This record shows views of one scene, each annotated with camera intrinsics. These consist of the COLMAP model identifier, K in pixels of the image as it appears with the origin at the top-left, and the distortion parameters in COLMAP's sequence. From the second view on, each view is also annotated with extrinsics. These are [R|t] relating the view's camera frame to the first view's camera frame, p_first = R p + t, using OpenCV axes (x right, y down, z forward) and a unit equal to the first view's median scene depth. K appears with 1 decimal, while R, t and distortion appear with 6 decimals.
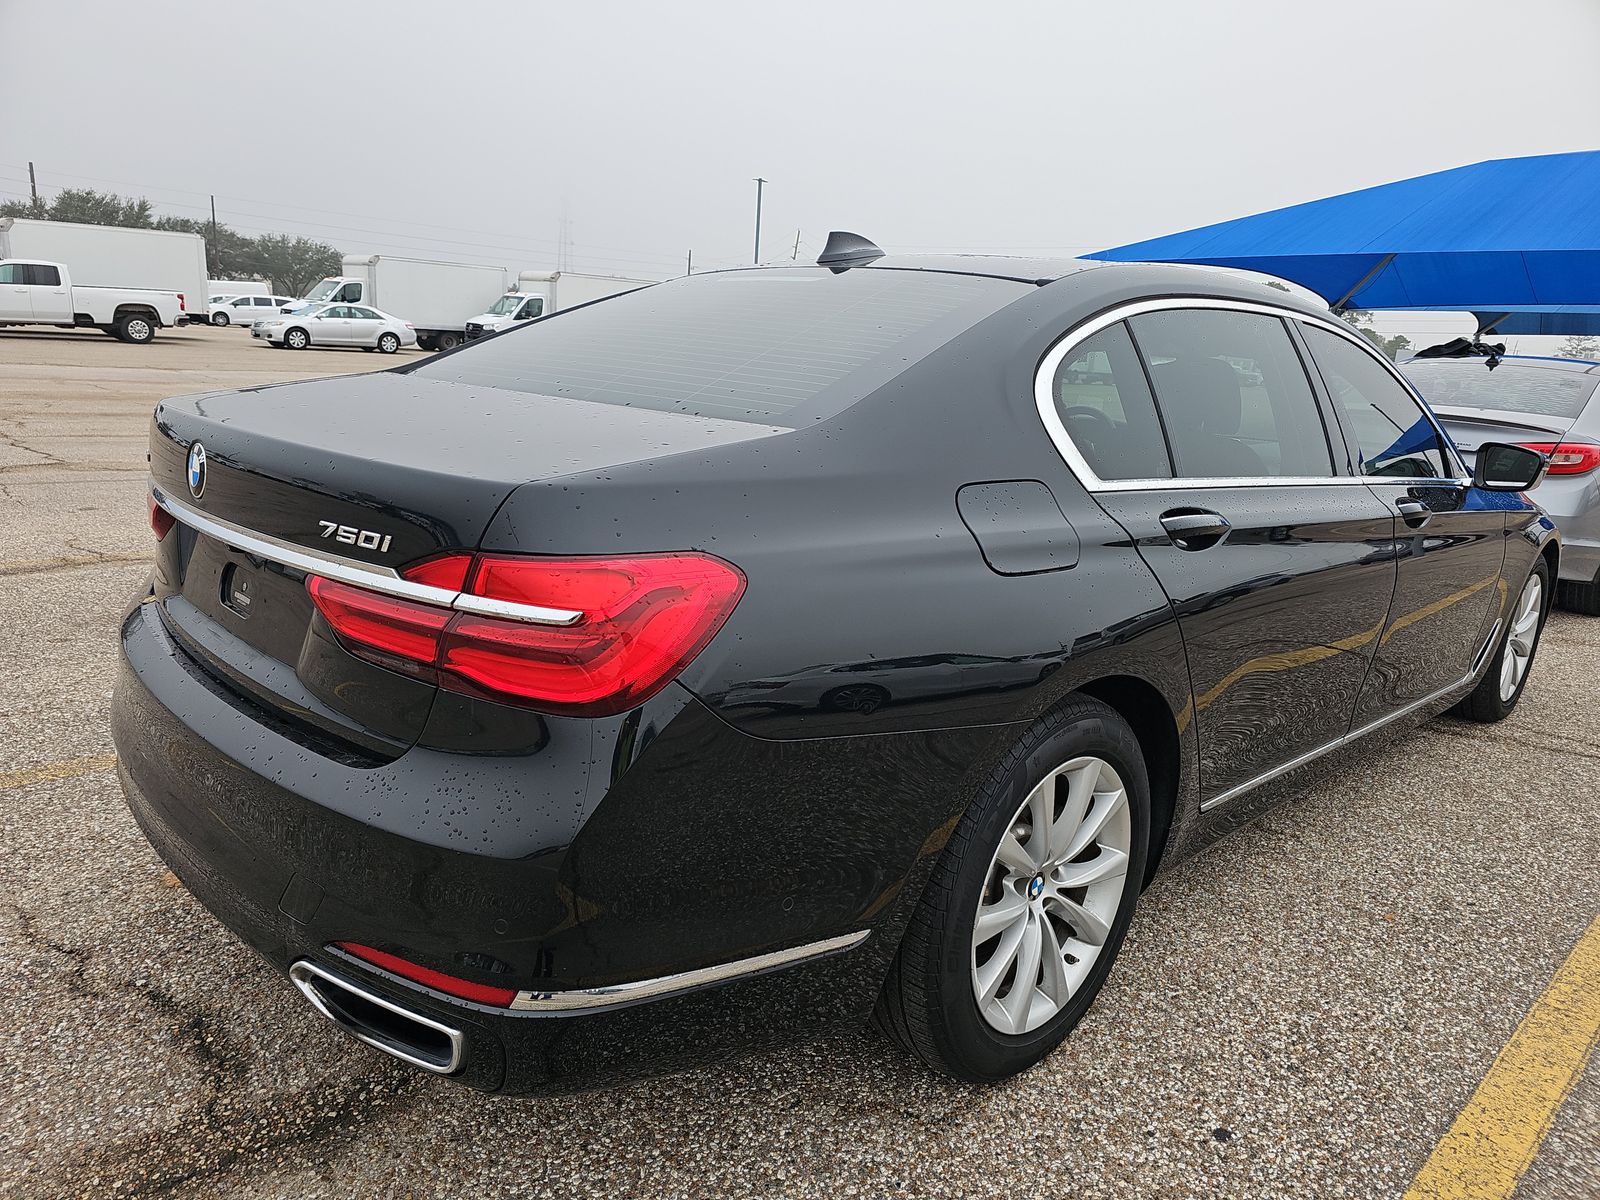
lens RADIAL K [[1055.0, 0, 800.0], [0, 1055.0, 600.0], [0, 0, 1]] dist [-0.004791, -0.003944]
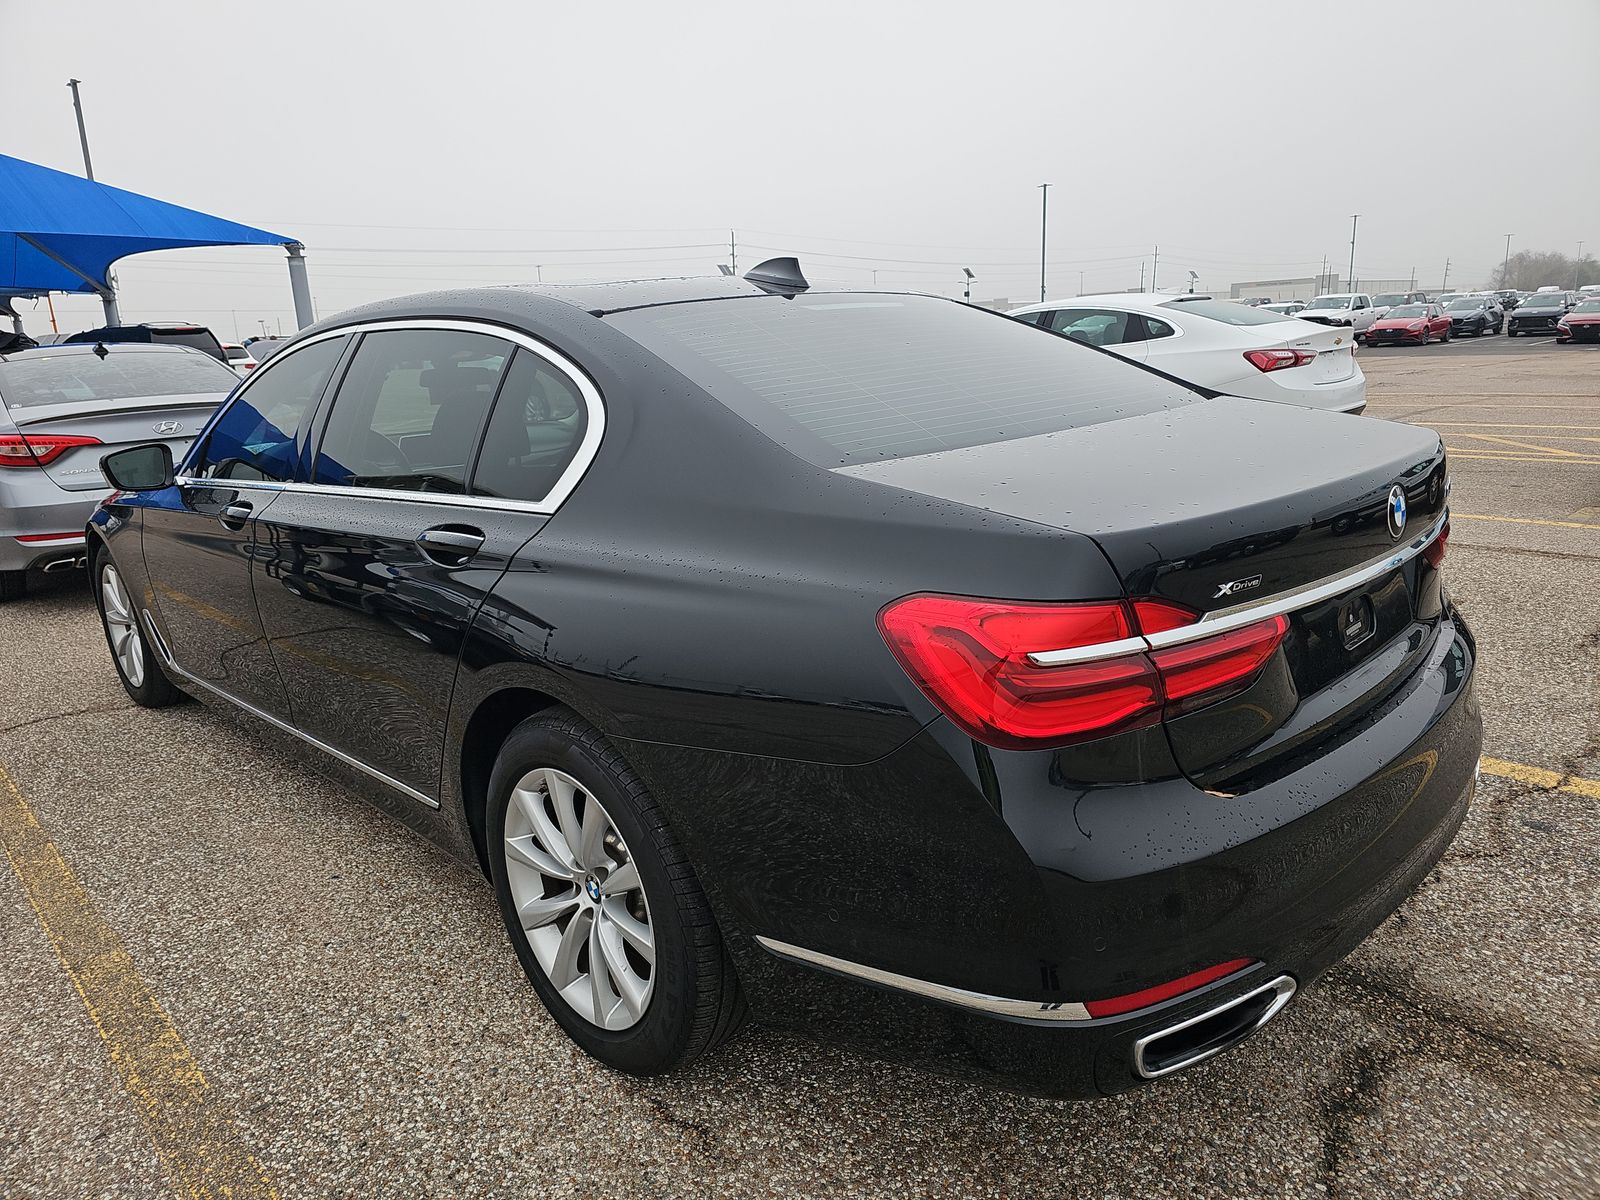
lens RADIAL K [[1053.7, 0, 800.0], [0, 1053.7, 600.0], [0, 0, 1]] dist [0.036352, -0.031591]
pose [[-0.001842, -0.313499, 0.949587, -1.500513], [0.289052, 0.908887, 0.300623, -0.499258], [-0.957312, 0.275033, 0.088943, 1.400349]]
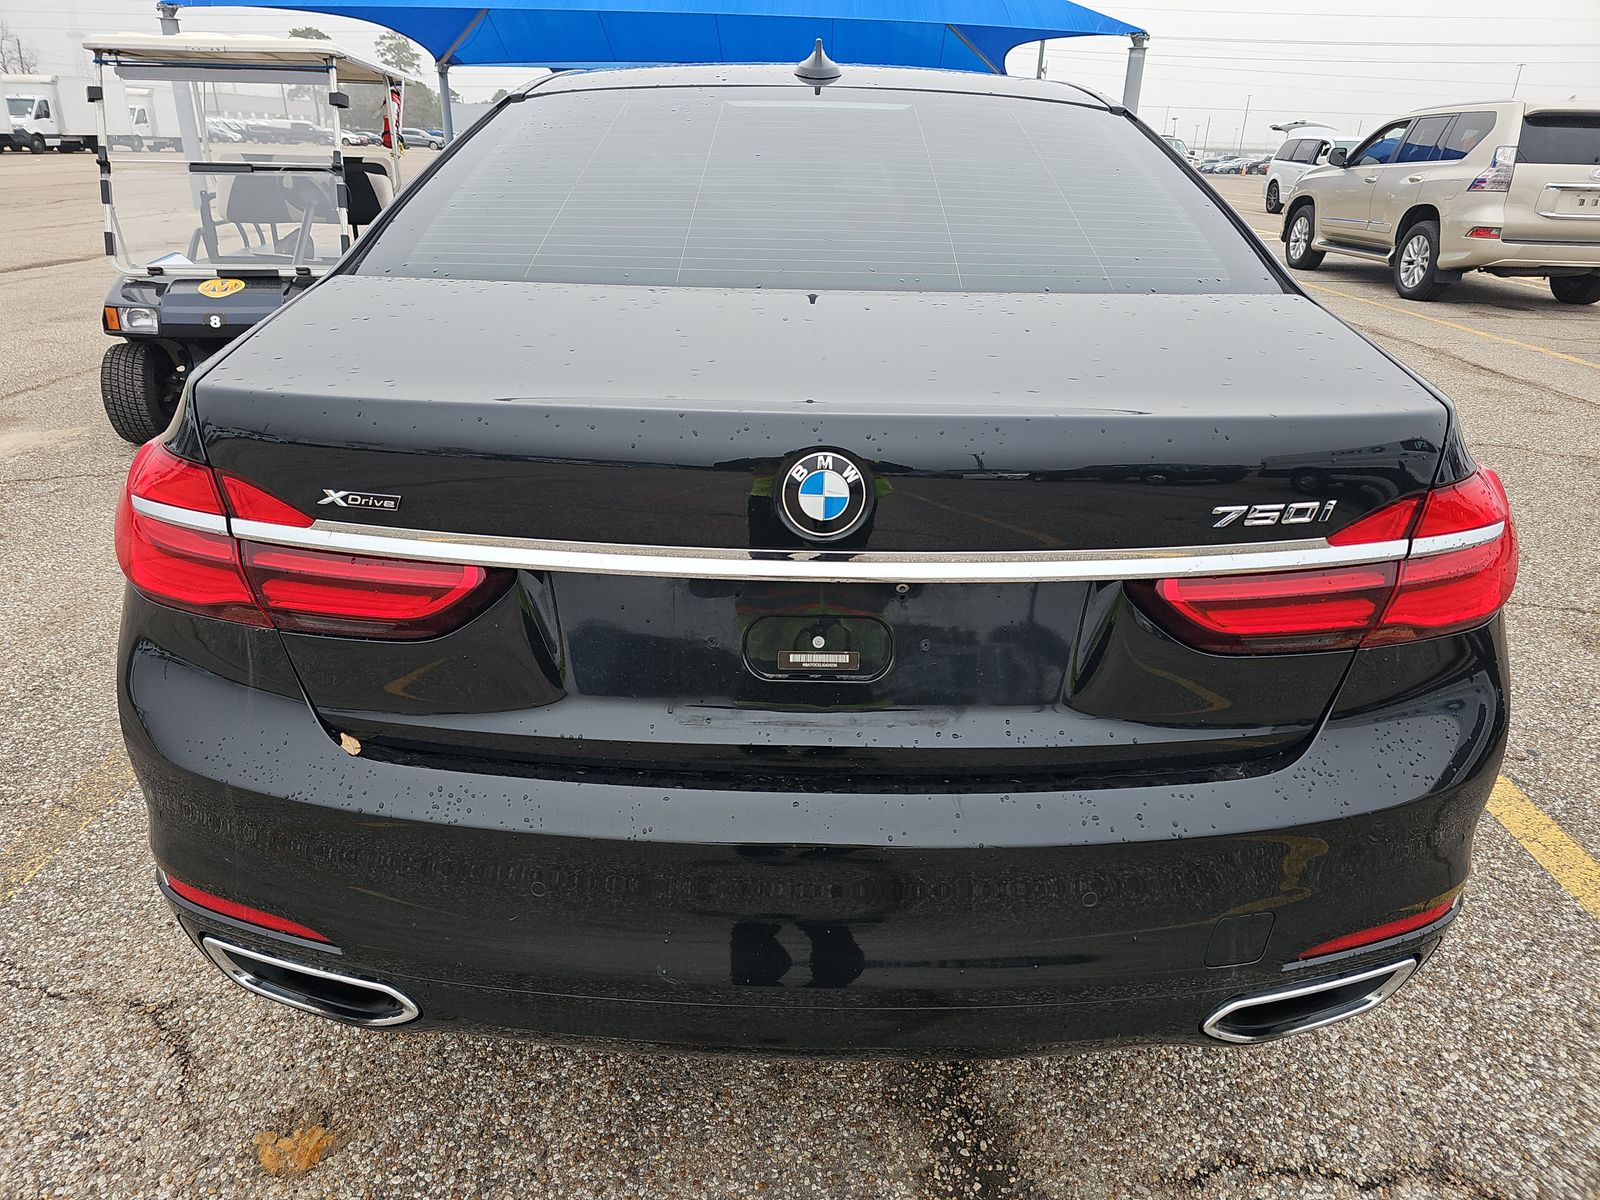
lens RADIAL K [[1053.7, 0, 800.0], [0, 1053.7, 600.0], [0, 0, 1]] dist [0.036352, -0.031591]
pose [[0.708082, -0.324131, 0.627343, -0.936786], [0.194033, 0.943537, 0.268495, -0.221956], [-0.678949, -0.068391, 0.730993, 0.499843]]
